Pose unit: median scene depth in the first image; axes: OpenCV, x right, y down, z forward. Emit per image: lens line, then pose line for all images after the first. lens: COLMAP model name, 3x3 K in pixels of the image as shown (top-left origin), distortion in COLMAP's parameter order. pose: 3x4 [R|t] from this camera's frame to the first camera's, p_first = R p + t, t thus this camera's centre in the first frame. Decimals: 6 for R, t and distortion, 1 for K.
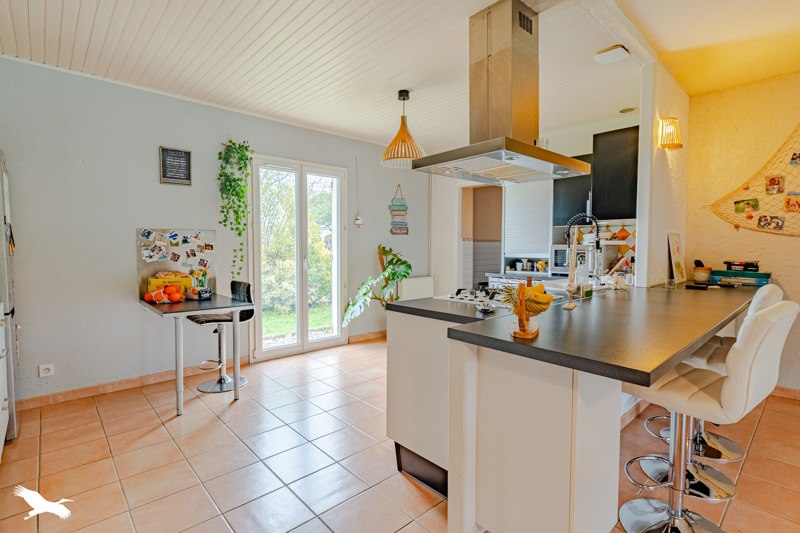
lens RADIAL K [[395.7, 0, 400.0], [0, 395.7, 266.5], [0, 0, 1]] dist [-0.000711, -0.000017]
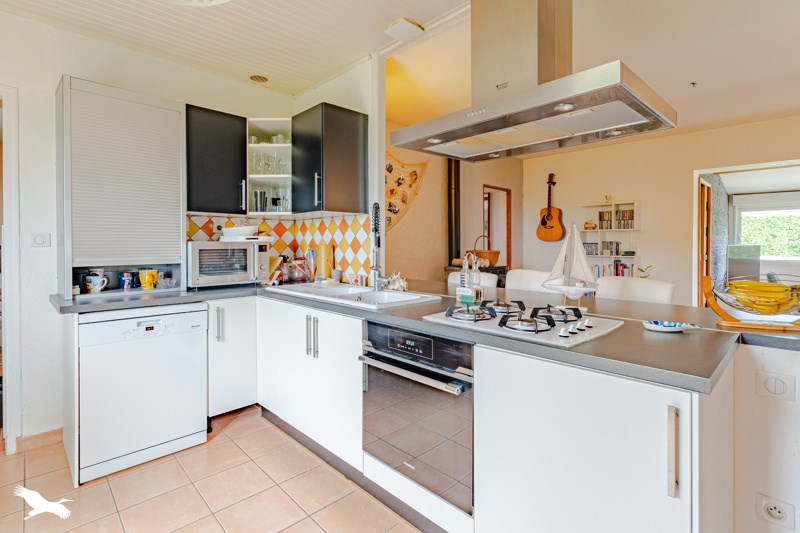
lens RADIAL K [[383.0, 0, 399.6], [0, 383.0, 244.3], [0, 0, 1]] dist [-0.000207, 0.000061]
pose [[-0.020187, -0.004965, 0.999784, -0.233228], [0.052704, 0.998592, 0.006023, -0.039248], [-0.998406, 0.052814, -0.019897, 0.734854]]
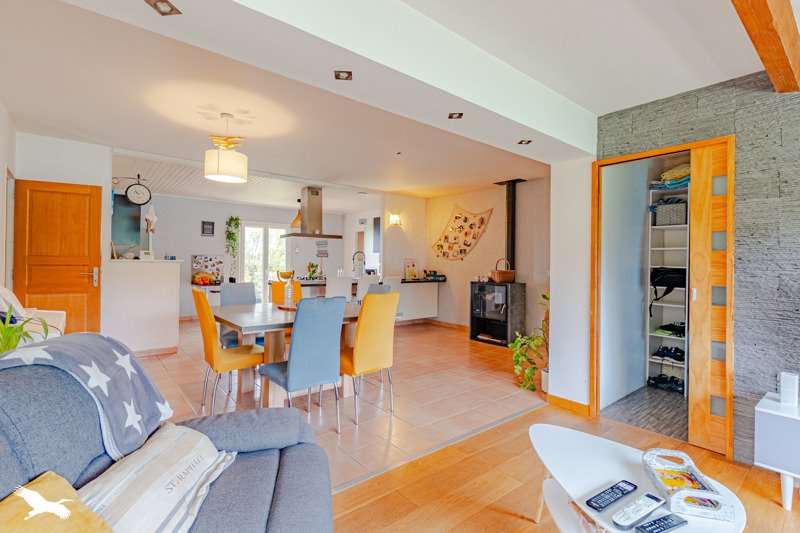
lens RADIAL K [[382.4, 0, 400.0], [0, 382.4, 266.5], [0, 0, 1]] dist [-0.000323, -0.000036]
pose [[0.998823, 0.009457, -0.047577, 0.669102], [-0.011693, 0.998830, -0.046929, 0.066586], [0.047078, 0.047430, 0.997765, -1.176694]]
